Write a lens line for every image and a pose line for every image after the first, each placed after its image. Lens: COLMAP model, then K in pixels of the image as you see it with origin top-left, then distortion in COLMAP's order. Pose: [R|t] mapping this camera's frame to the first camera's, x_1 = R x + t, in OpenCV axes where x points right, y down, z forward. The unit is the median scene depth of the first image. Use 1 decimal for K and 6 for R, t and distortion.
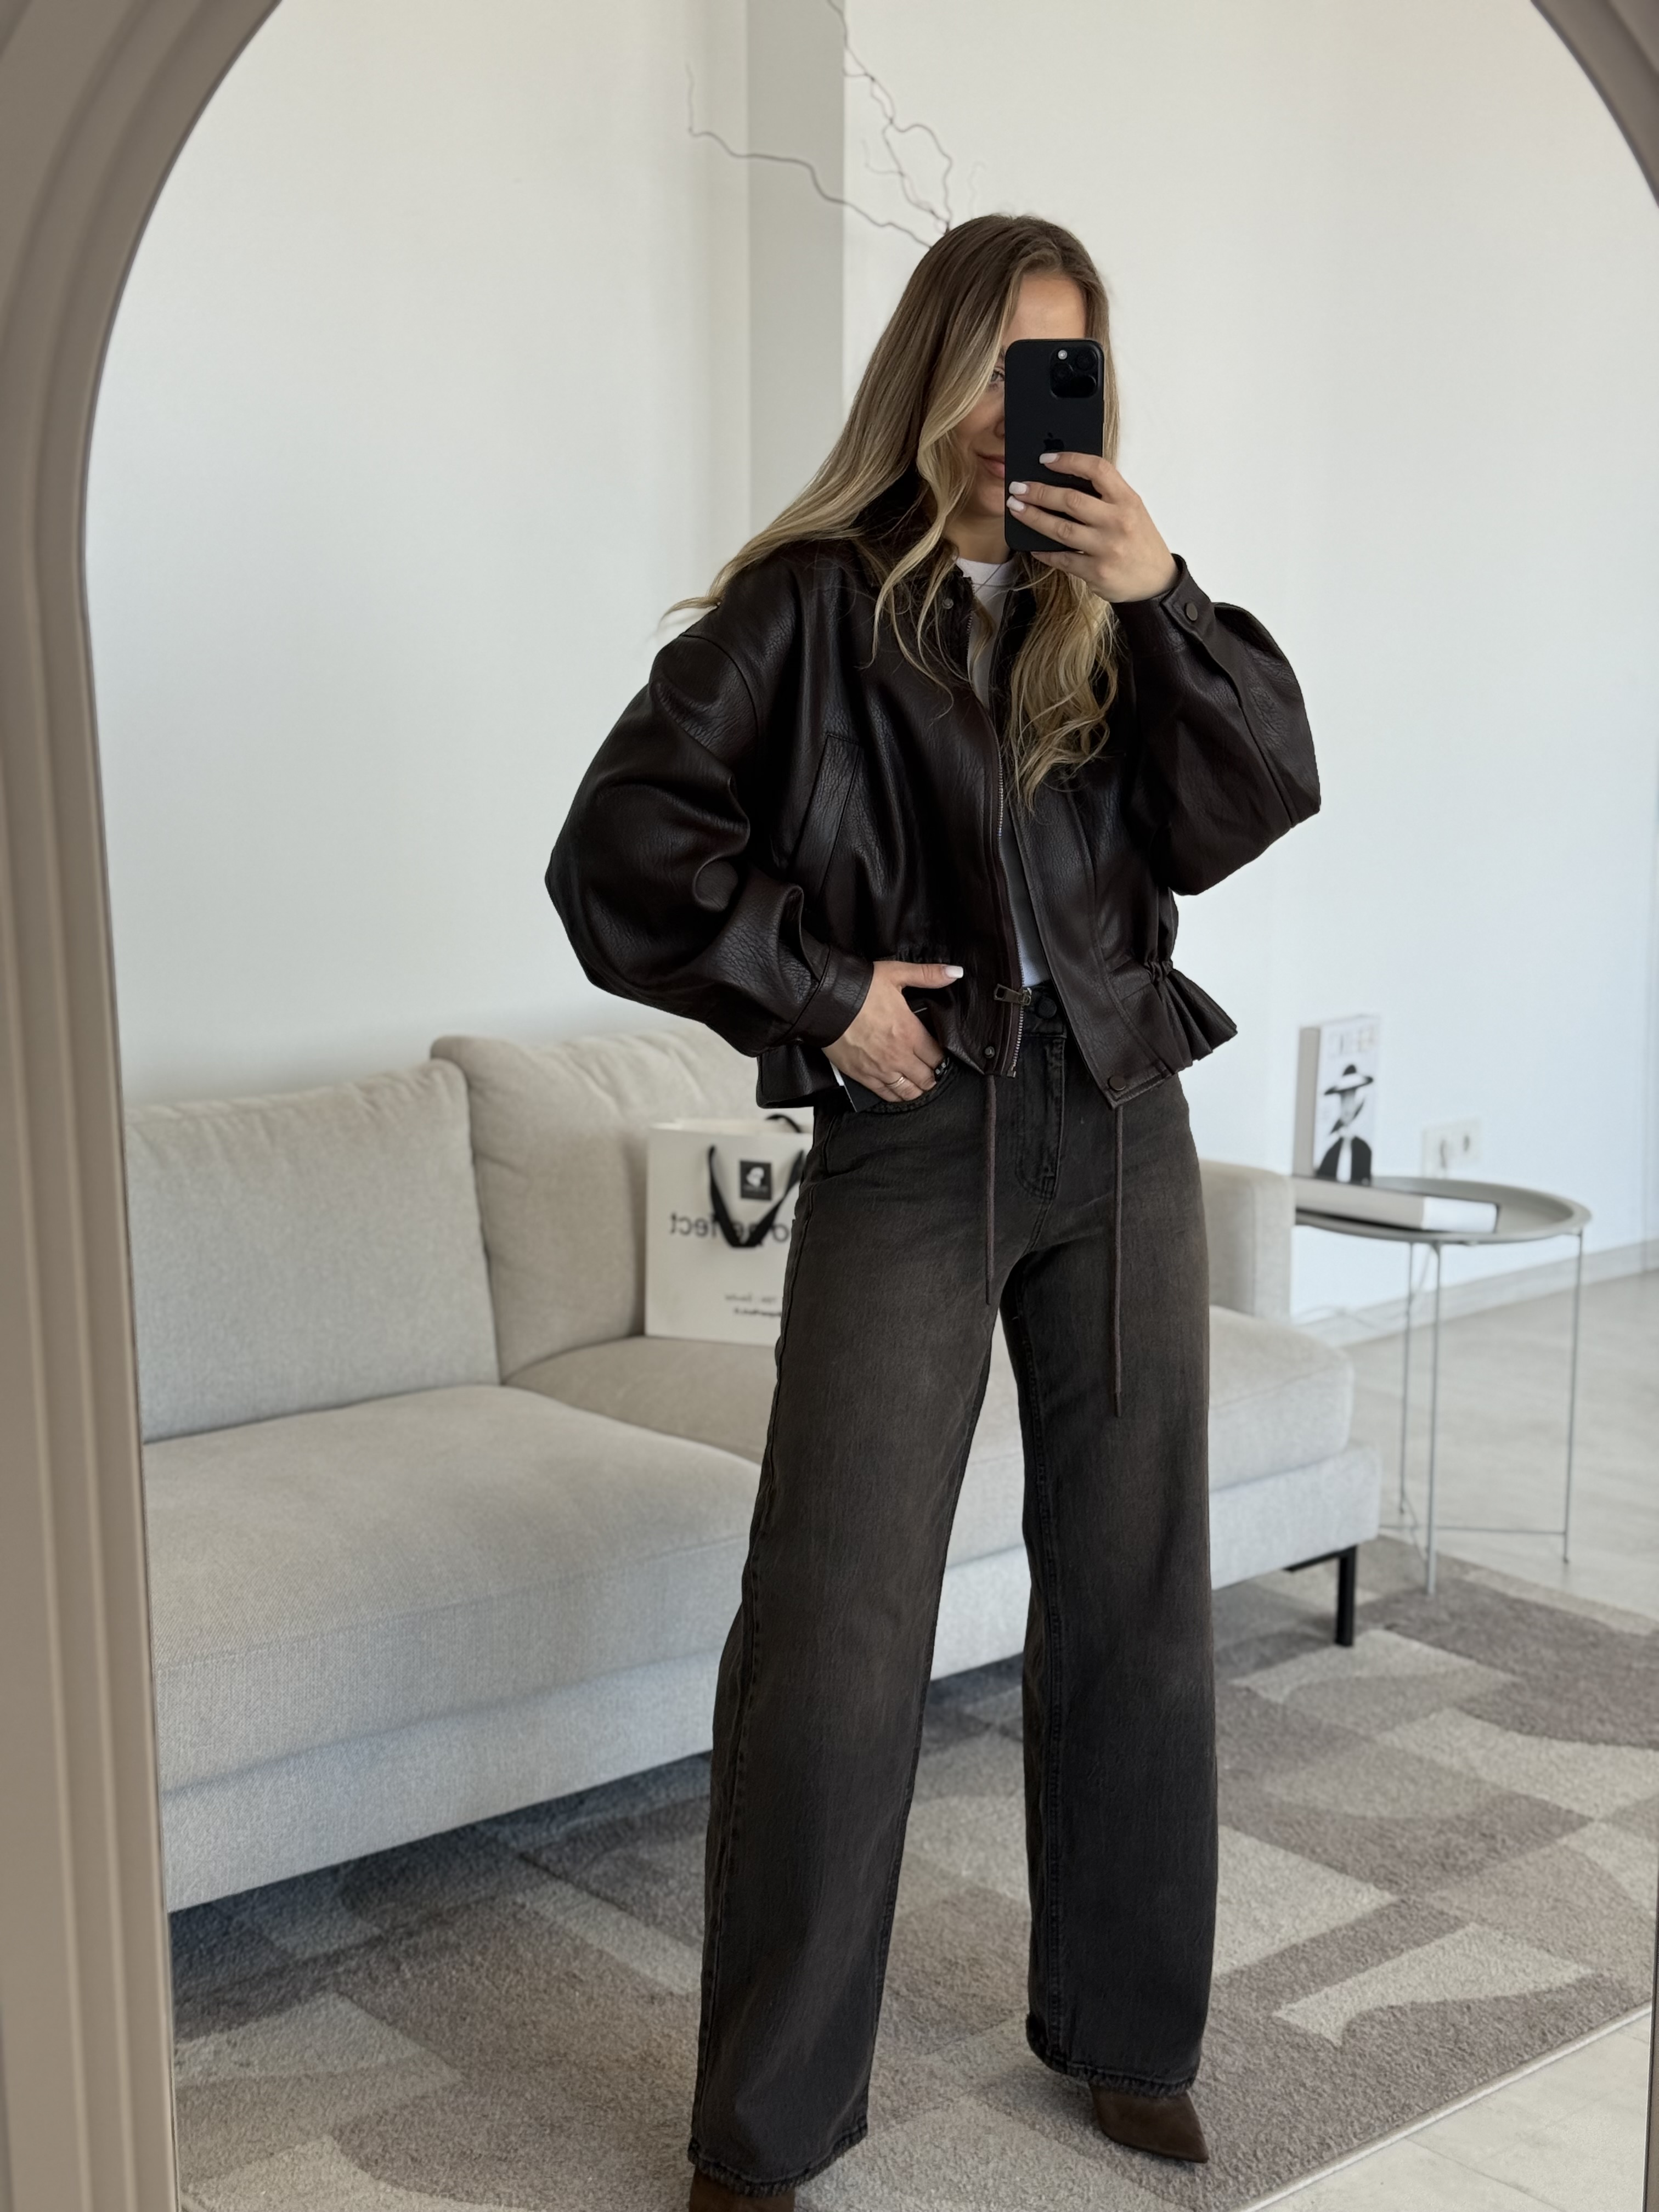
lens RADIAL K [[3193.9, 0, 831.9], [0, 3193.9, 1093.9], [0, 0, 1]] dist [0.146348, 0.000000]
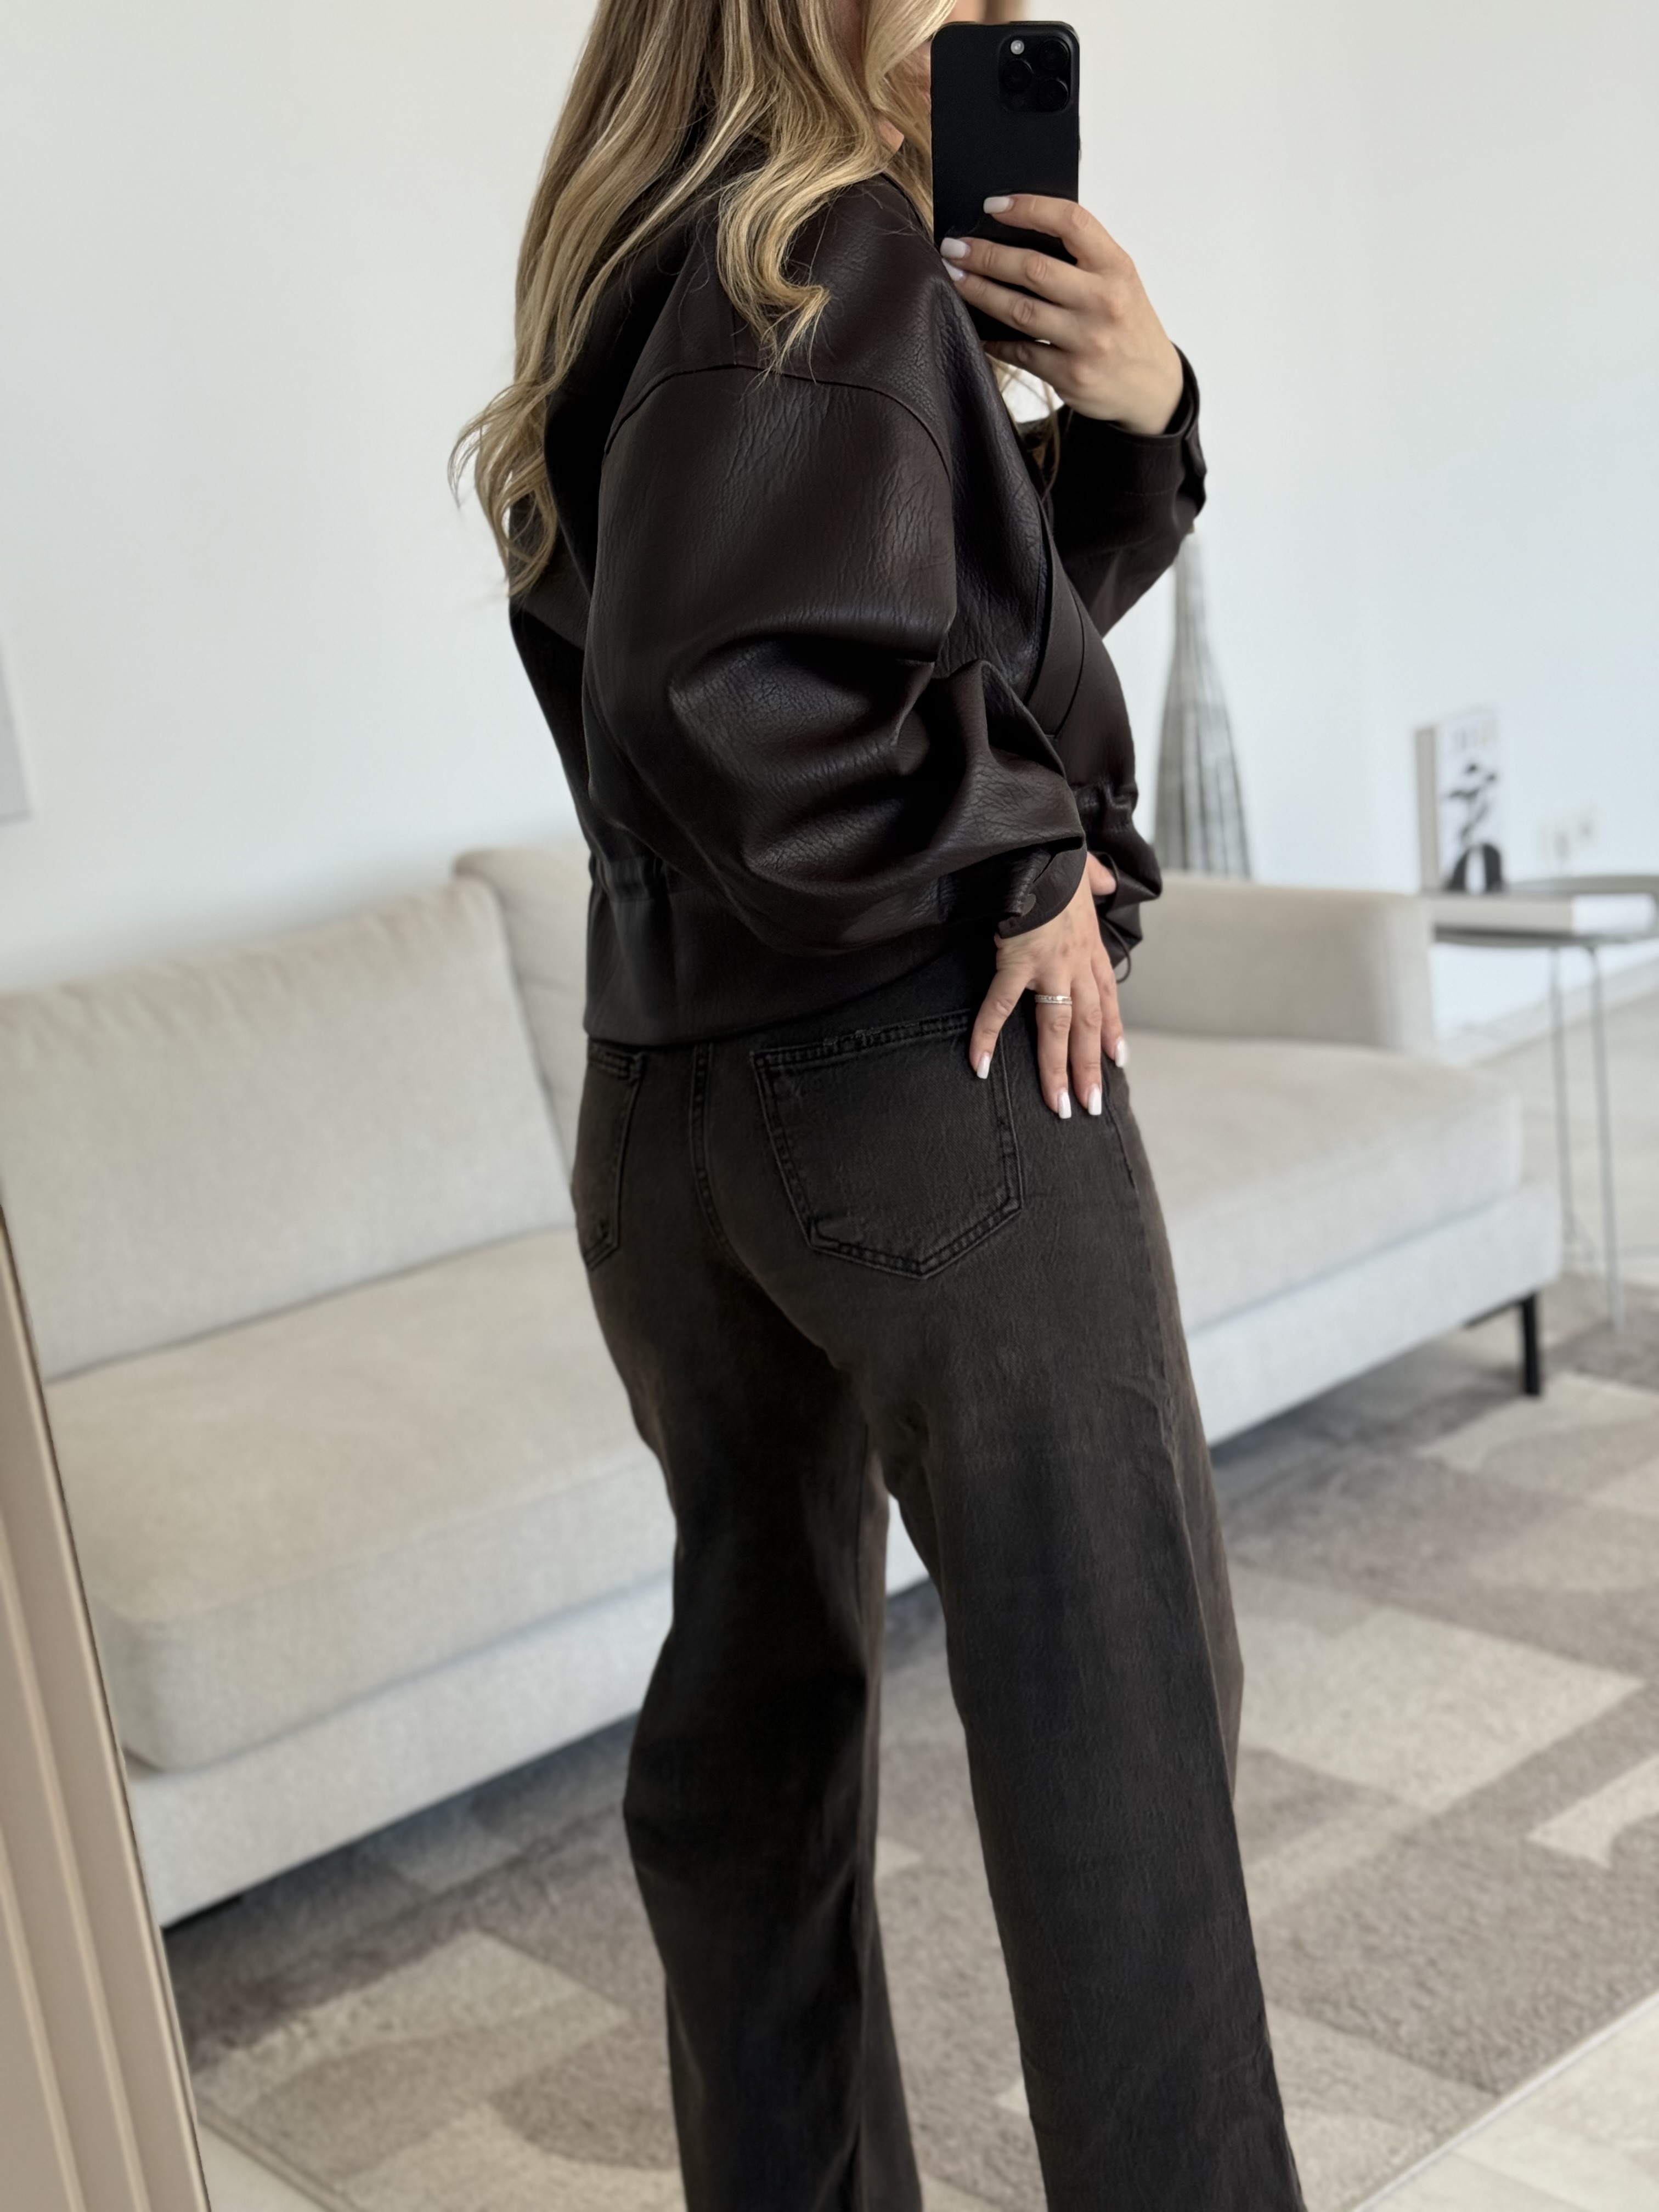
lens RADIAL K [[3193.9, 0, 857.8], [0, 3193.9, 1111.8], [0, 0, 1]] dist [0.146348, 0.000000]
pose [[0.993088, -0.116093, -0.017297, -0.006279], [0.117102, 0.990006, 0.078585, -0.003223], [0.008001, -0.080068, 0.996757, 0.110135]]
